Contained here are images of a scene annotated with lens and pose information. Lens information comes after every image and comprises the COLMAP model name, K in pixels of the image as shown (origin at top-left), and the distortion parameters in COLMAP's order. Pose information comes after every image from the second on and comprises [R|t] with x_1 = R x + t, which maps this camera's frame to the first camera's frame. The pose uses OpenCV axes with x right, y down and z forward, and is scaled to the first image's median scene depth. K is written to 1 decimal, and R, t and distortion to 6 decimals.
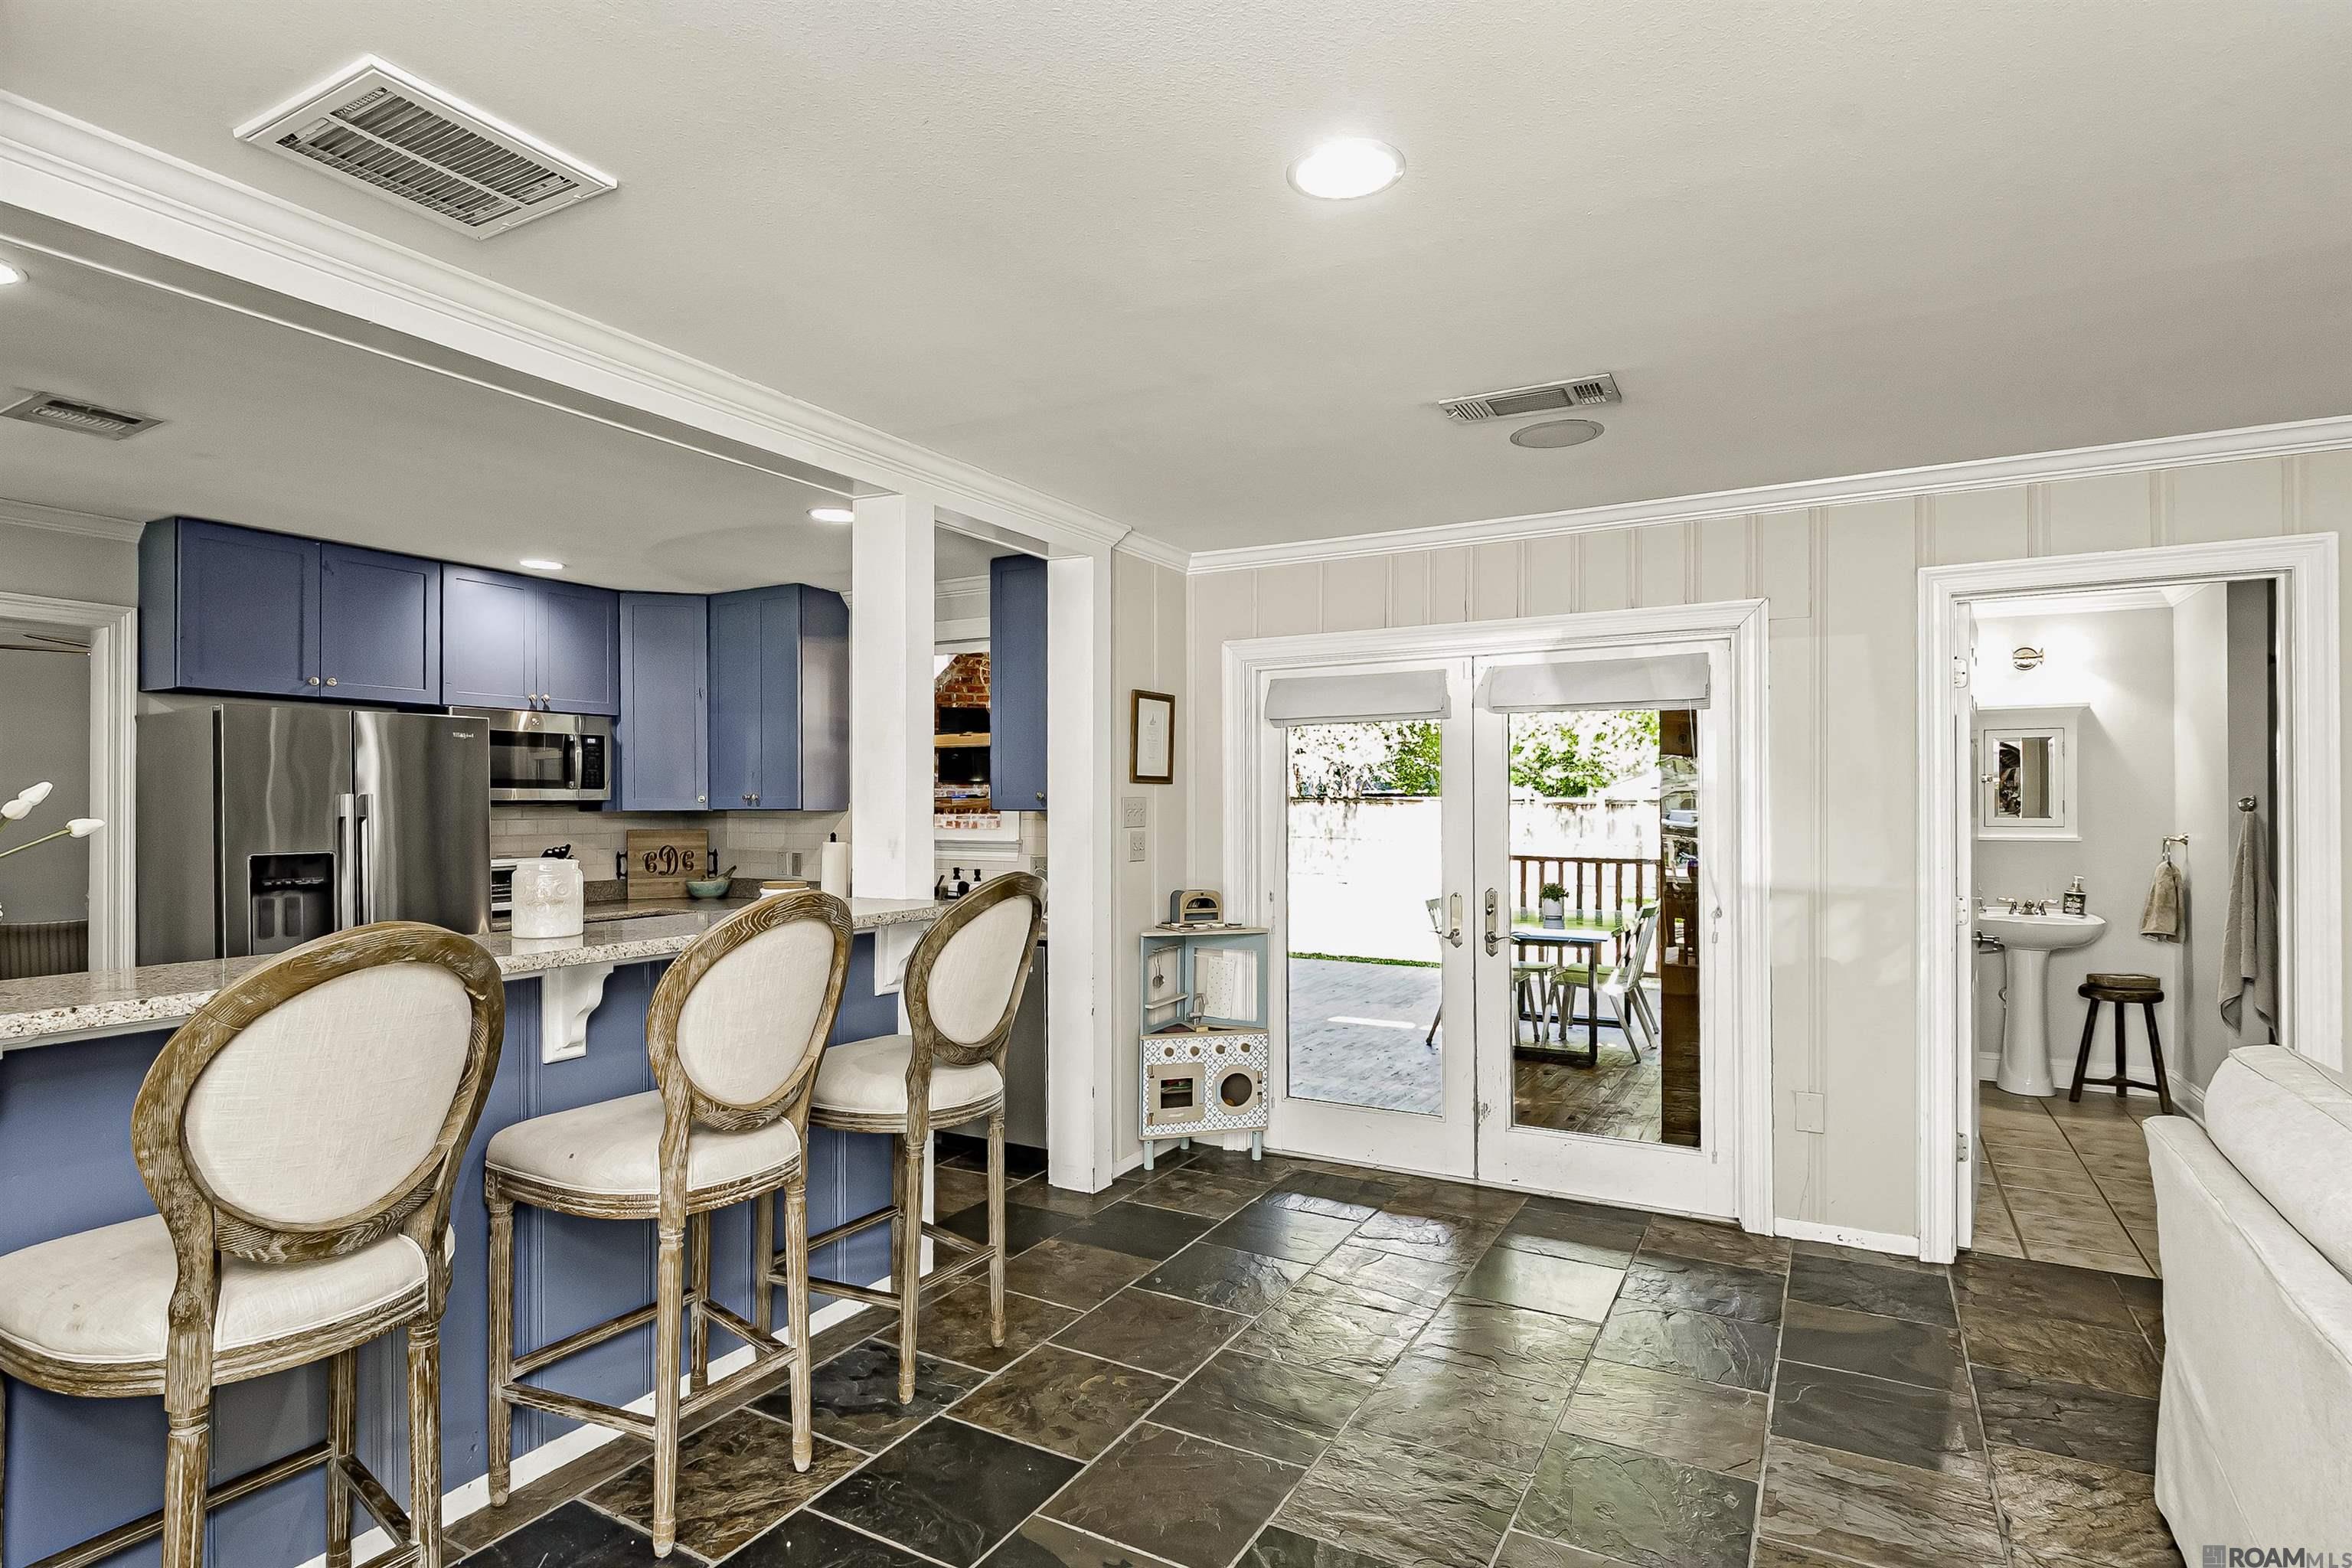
lens RADIAL K [[1202.8, 0, 1171.9], [0, 1202.8, 802.4], [0, 0, 1]] dist [-0.031848, 0.000211]
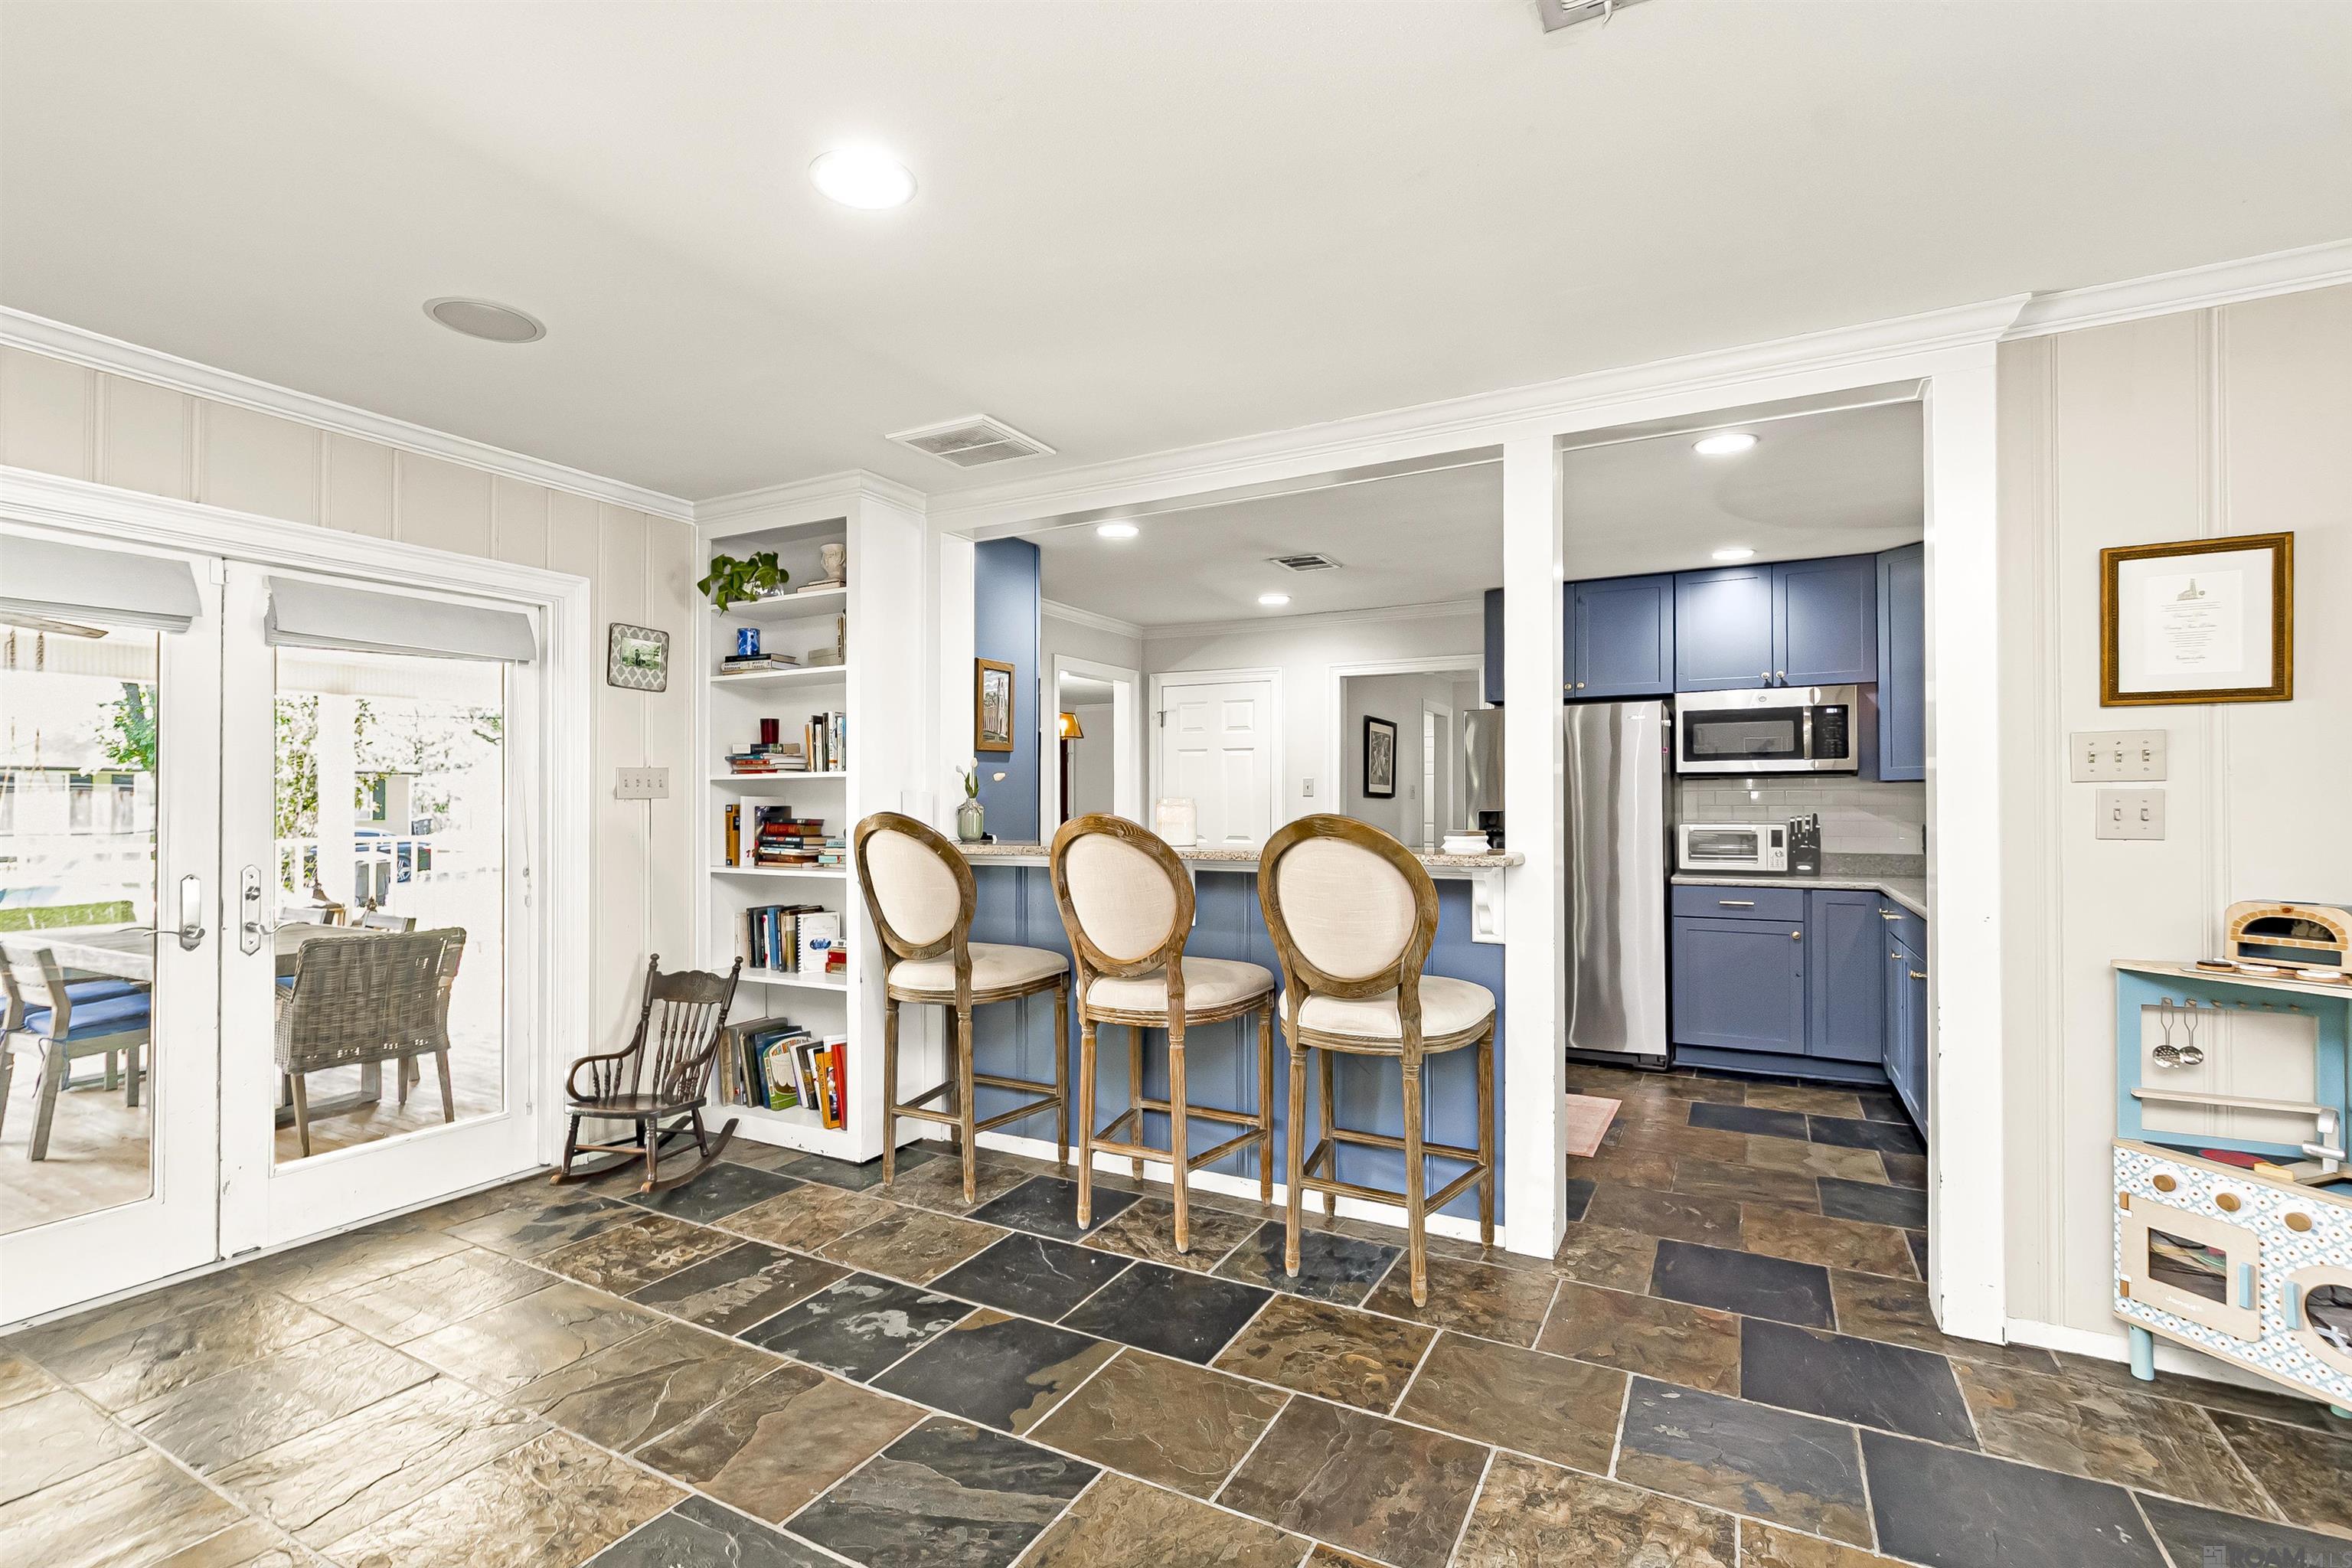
lens RADIAL K [[1038.6, 0, 1145.3], [0, 1038.6, 795.1], [0, 0, 1]] dist [0.000466, -0.000030]
pose [[0.008733, -0.006949, -0.999938, 0.472556], [0.002406, 0.999973, -0.006928, 0.029584], [0.999959, -0.002345, 0.008750, 0.517874]]
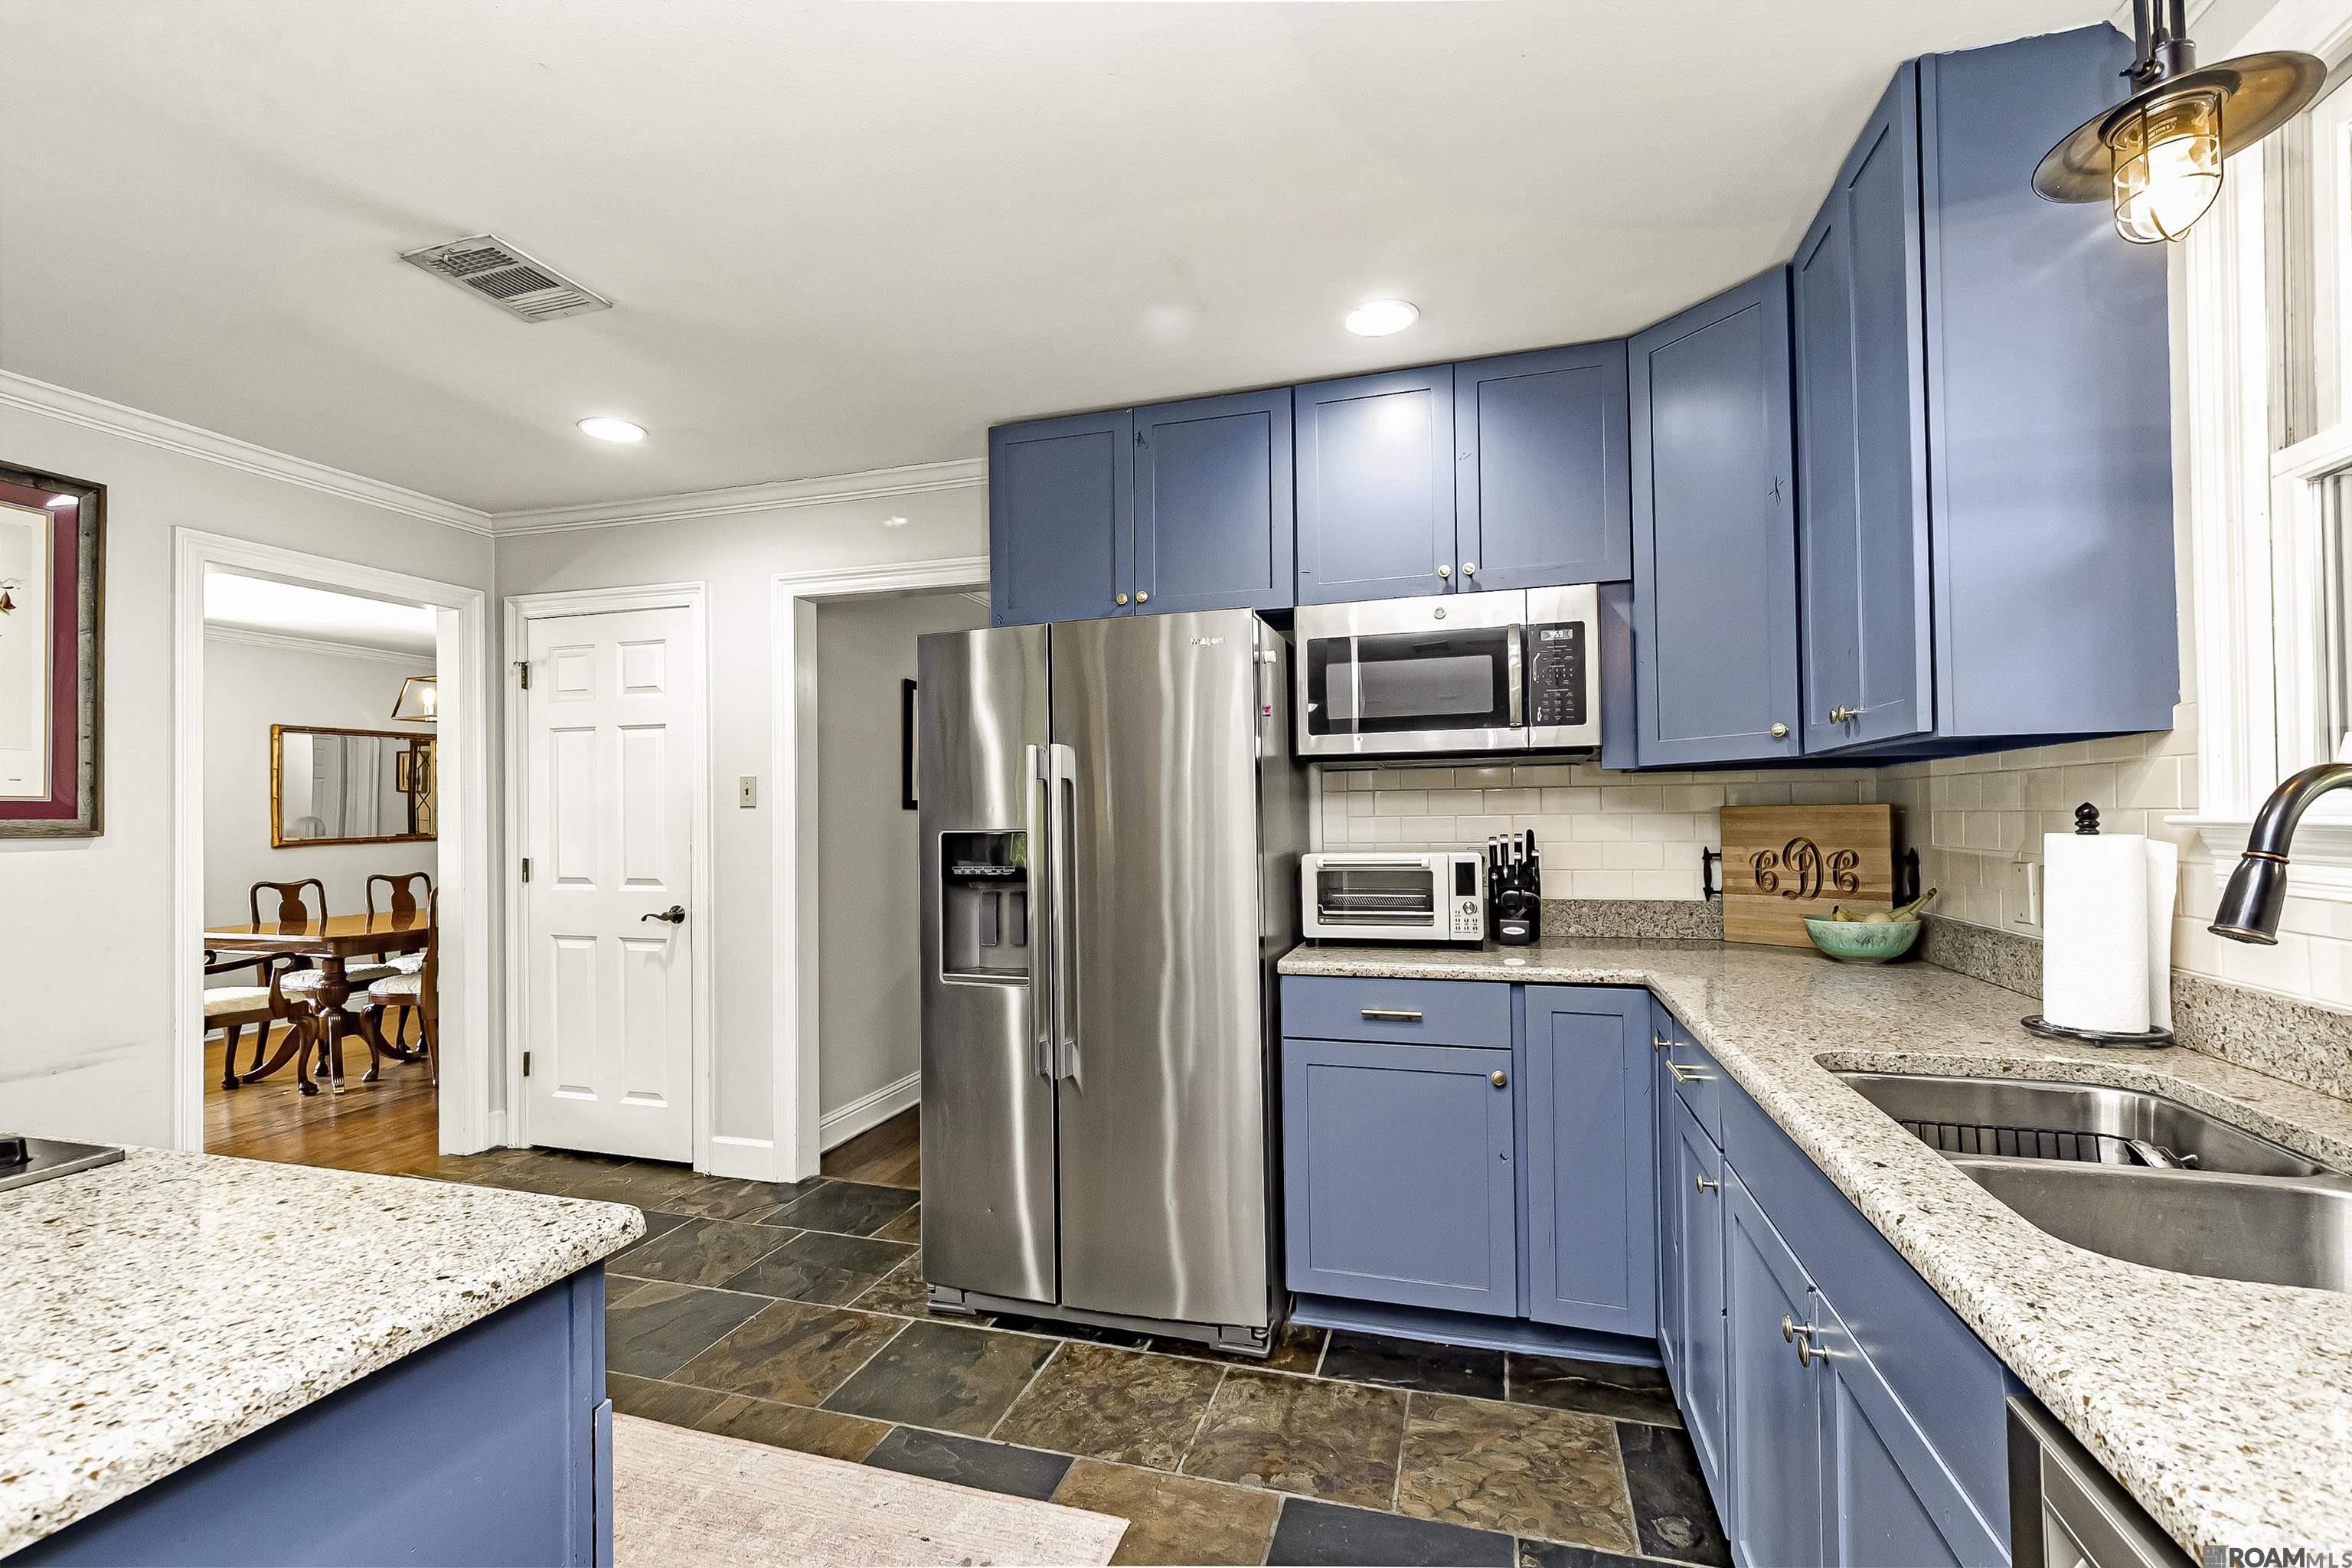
lens RADIAL K [[990.0, 0, 1197.1], [0, 990.0, 797.2], [0, 0, 1]] dist [0.002395, 0.000240]
pose [[0.247866, -0.019299, -0.968602, -0.126220], [0.012326, 0.999783, -0.016766, 0.031841], [0.968716, -0.007783, 0.248051, 0.916122]]
